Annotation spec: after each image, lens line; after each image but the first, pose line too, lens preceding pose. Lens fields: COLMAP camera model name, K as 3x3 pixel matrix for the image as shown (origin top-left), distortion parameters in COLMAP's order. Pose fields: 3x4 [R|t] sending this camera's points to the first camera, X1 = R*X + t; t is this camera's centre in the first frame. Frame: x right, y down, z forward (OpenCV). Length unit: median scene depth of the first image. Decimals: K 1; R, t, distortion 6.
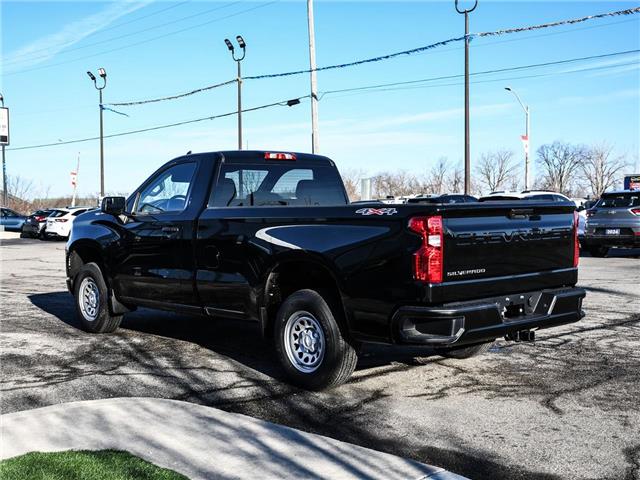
lens RADIAL K [[824.1, 0, 320.0], [0, 824.1, 240.0], [0, 0, 1]] dist [0.010045, 0.280875]
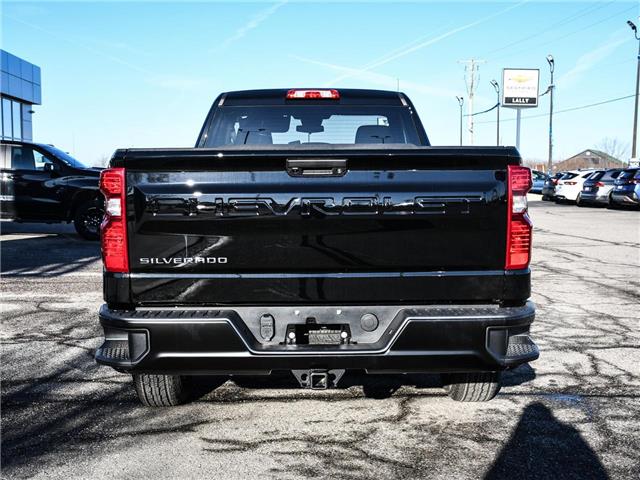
lens RADIAL K [[824.1, 0, 320.0], [0, 824.1, 240.0], [0, 0, 1]] dist [0.010045, 0.280875]
pose [[0.756637, 0.061639, -0.650924, 0.613194], [-0.032993, 0.997877, 0.056143, -0.013358], [0.653003, -0.021004, 0.757064, 0.559877]]
